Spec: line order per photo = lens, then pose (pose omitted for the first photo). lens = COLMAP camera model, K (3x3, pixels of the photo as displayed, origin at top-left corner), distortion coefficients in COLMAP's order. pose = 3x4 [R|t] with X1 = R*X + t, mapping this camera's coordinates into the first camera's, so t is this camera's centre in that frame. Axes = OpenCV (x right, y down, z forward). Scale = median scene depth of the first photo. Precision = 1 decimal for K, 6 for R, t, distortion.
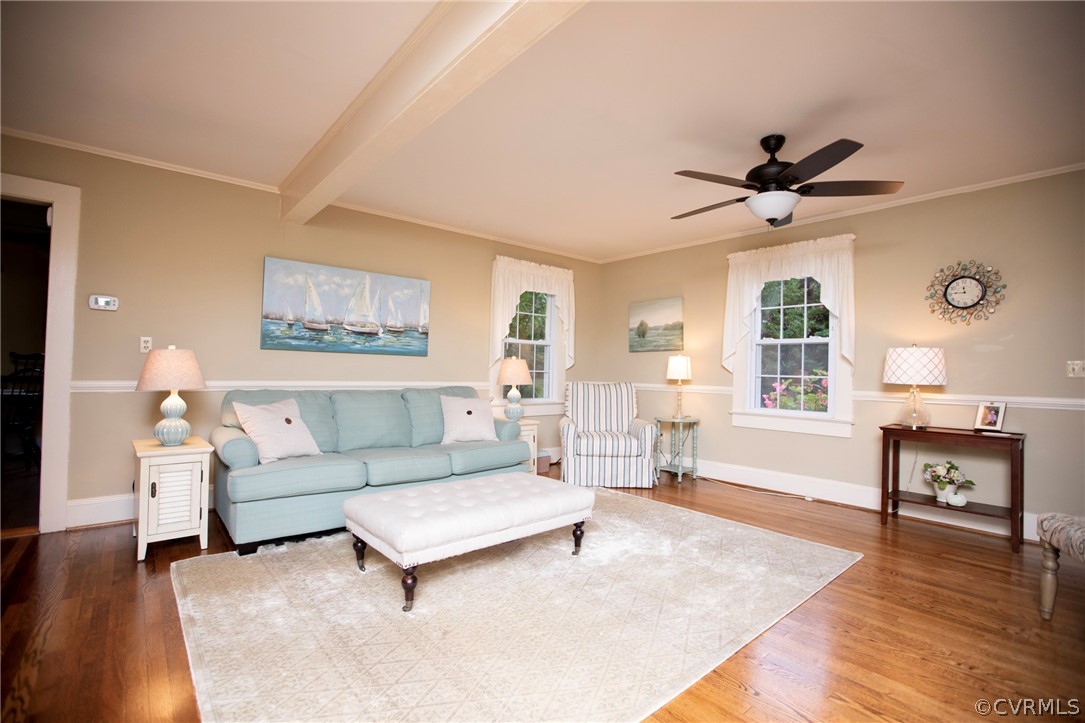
lens RADIAL K [[497.0, 0, 547.6], [0, 497.0, 359.4], [0, 0, 1]] dist [-0.048241, 0.017993]
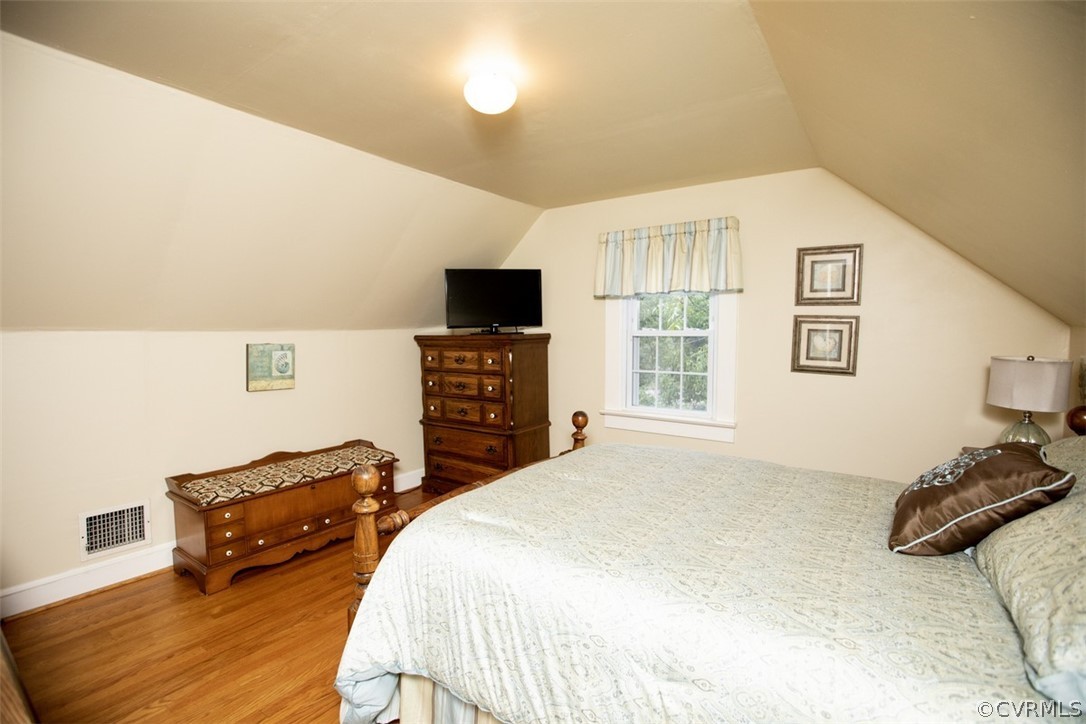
lens RADIAL K [[497.4, 0, 548.1], [0, 497.4, 359.9], [0, 0, 1]] dist [-0.048241, 0.017993]
pose [[0.972160, -0.038582, 0.231120, 0.068357], [0.020809, 0.996669, 0.078851, -0.063508], [-0.233392, -0.071846, 0.969725, 0.171583]]
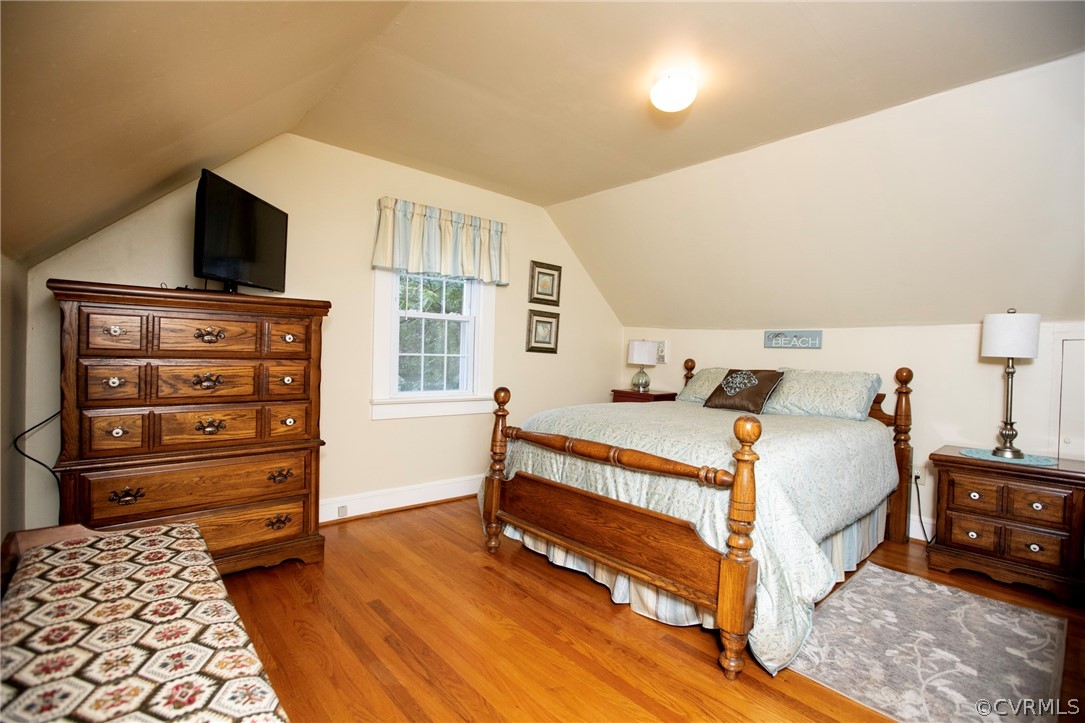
lens RADIAL K [[497.0, 0, 547.6], [0, 497.0, 359.4], [0, 0, 1]] dist [-0.048241, 0.017993]
pose [[0.009166, -0.032376, 0.999434, -0.426444], [-0.041089, 0.998619, 0.032727, 0.004935], [-0.999113, -0.041366, 0.007823, 0.786769]]
